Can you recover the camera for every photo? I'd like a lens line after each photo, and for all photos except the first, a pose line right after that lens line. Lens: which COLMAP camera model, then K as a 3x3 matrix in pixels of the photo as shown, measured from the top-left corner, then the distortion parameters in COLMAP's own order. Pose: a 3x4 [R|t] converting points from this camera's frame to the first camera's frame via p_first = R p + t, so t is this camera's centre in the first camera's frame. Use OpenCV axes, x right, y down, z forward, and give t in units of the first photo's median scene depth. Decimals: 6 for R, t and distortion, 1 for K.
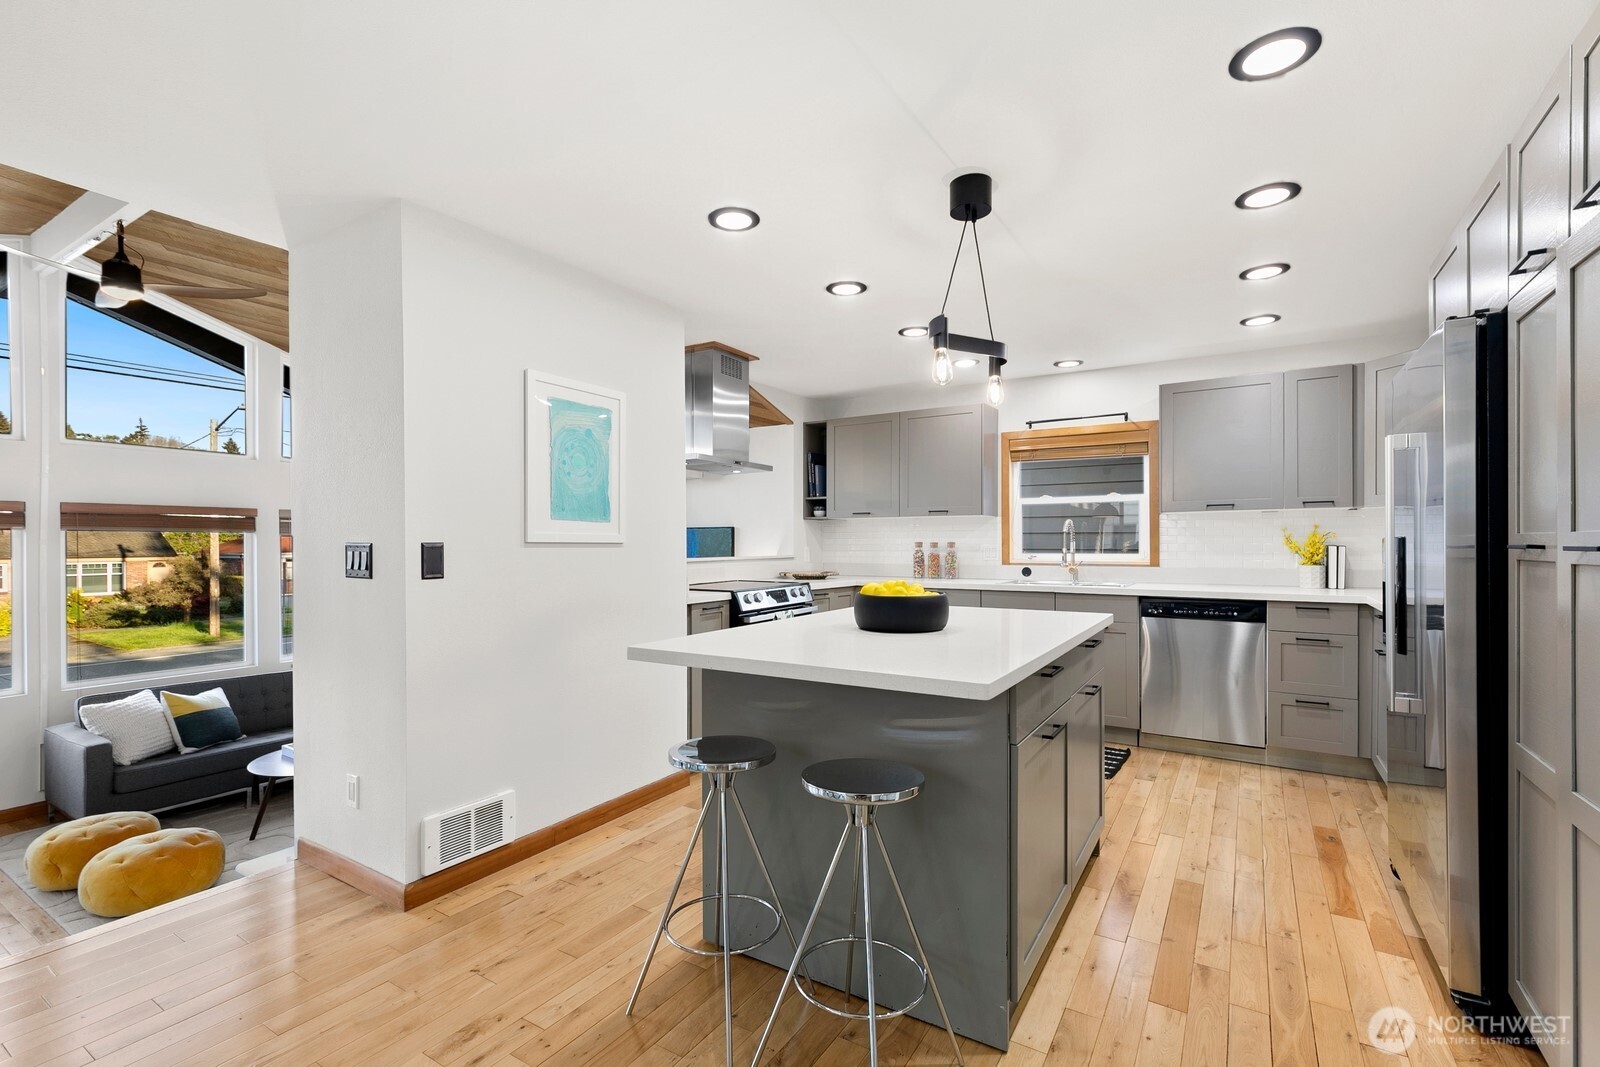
lens RADIAL K [[715.1, 0, 800.0], [0, 715.1, 533.5], [0, 0, 1]] dist [0.015050, -0.000547]
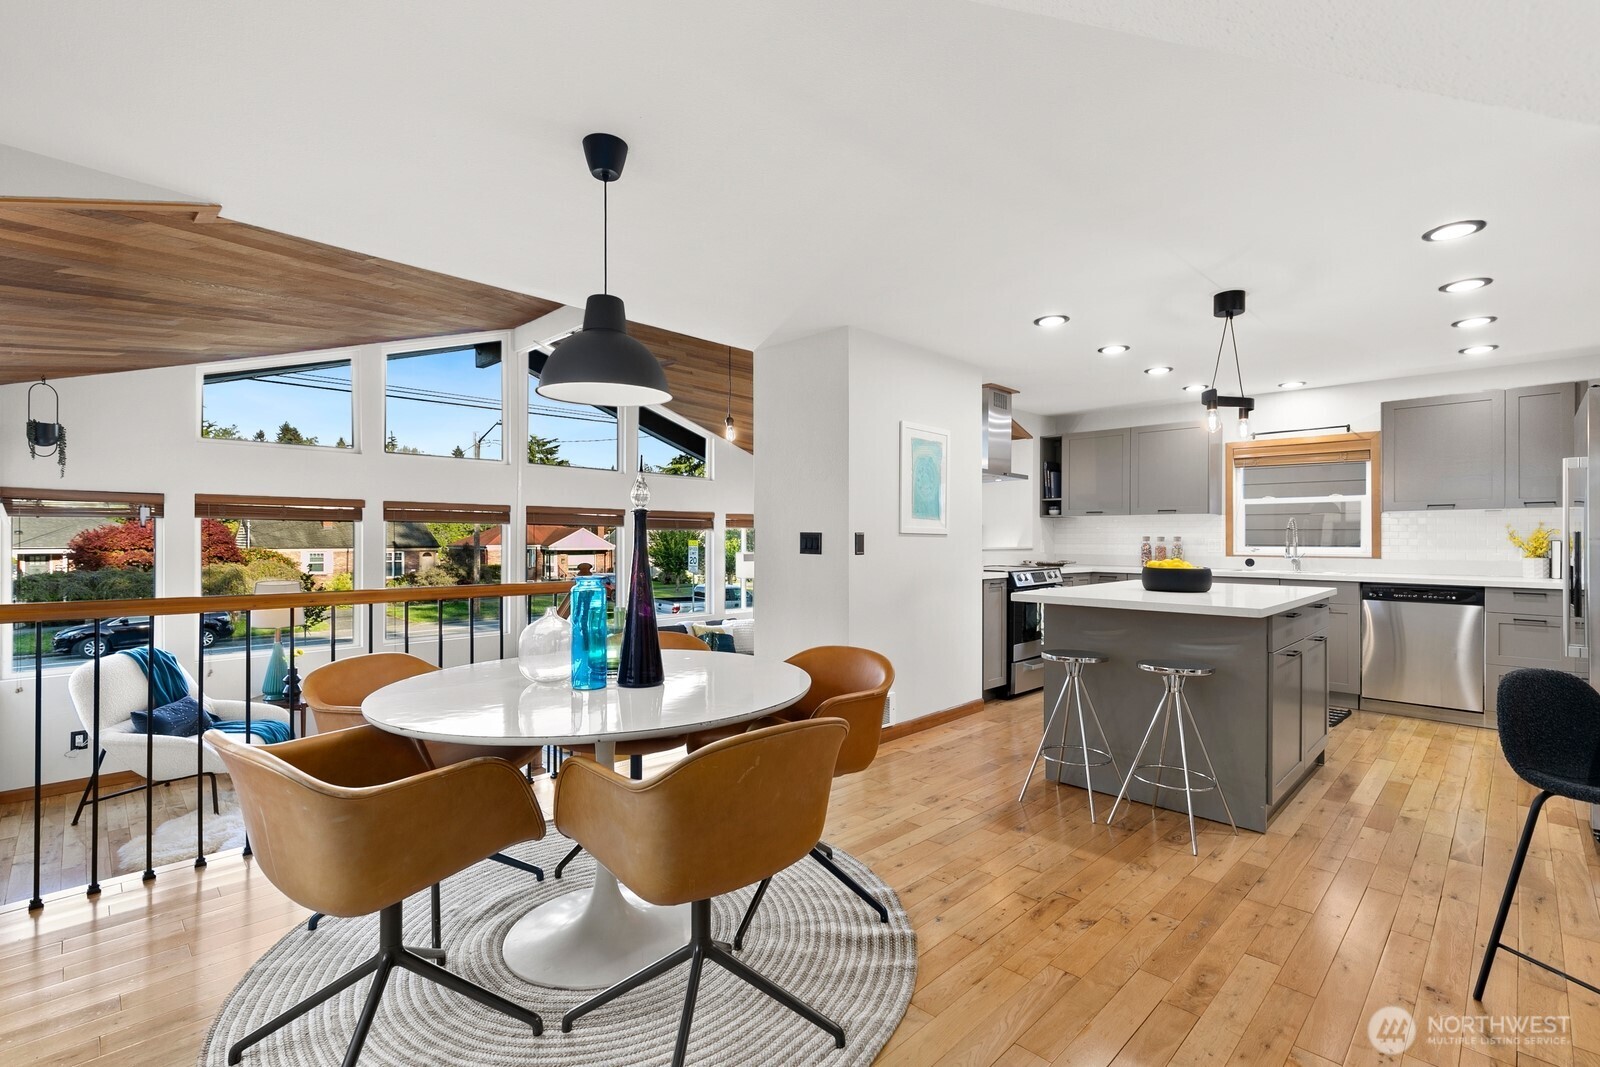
lens RADIAL K [[723.0, 0, 799.4], [0, 723.0, 529.9], [0, 0, 1]] dist [0.011906, -0.000005]
pose [[0.975976, 0.003843, -0.217845, -0.168474], [-0.003963, 0.999992, -0.000115, 0.004331], [0.217843, 0.000975, 0.975983, -0.372138]]
